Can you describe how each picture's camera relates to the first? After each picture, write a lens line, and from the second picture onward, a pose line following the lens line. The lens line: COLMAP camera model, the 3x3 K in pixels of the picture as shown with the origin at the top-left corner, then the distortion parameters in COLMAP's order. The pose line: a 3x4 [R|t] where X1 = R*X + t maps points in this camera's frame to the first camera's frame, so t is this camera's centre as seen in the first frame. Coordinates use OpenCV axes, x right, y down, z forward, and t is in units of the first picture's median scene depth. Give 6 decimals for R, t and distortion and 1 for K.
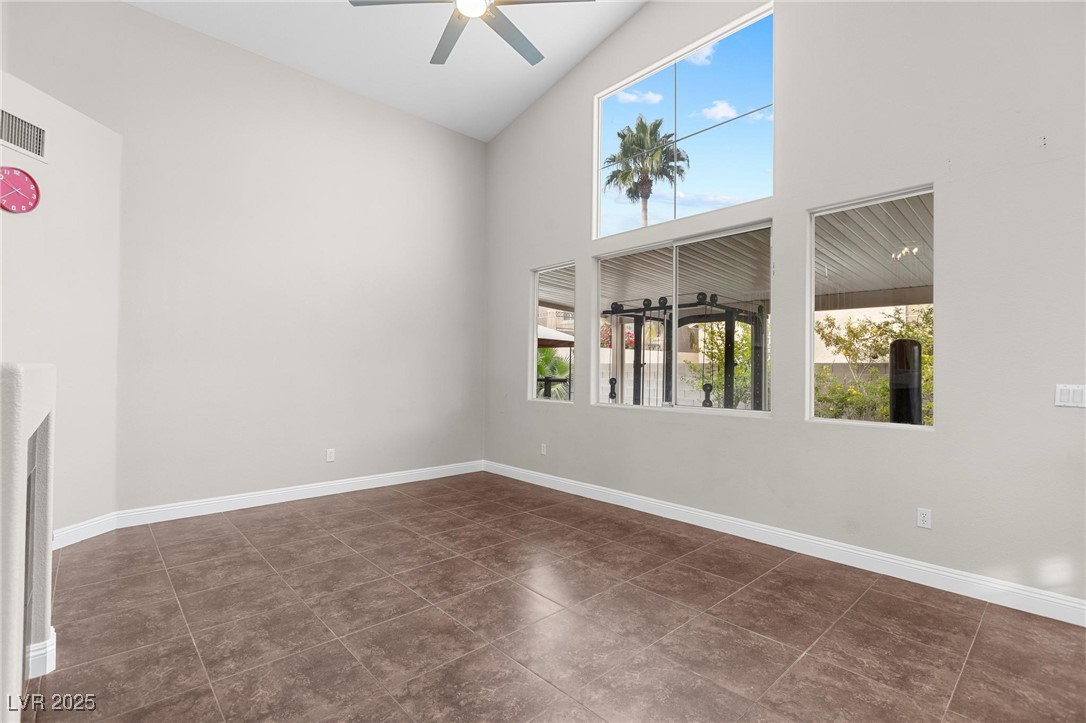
lens RADIAL K [[497.3, 0, 541.1], [0, 497.3, 364.9], [0, 0, 1]] dist [-0.002255, 0.000145]
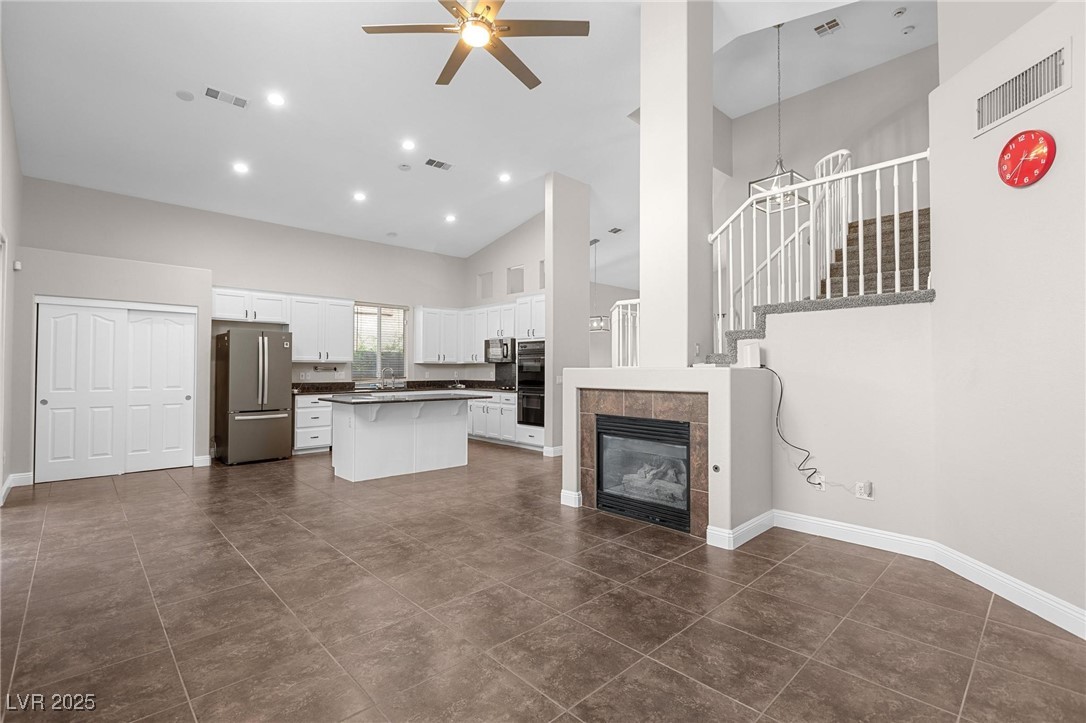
lens RADIAL K [[497.3, 0, 545.1], [0, 497.3, 361.6], [0, 0, 1]] dist [-0.002255, 0.000145]
pose [[-0.999646, -0.012414, -0.023511, -0.264096], [-0.011791, 0.999580, -0.026470, 0.020965], [0.023830, -0.026184, -0.999373, 1.984850]]
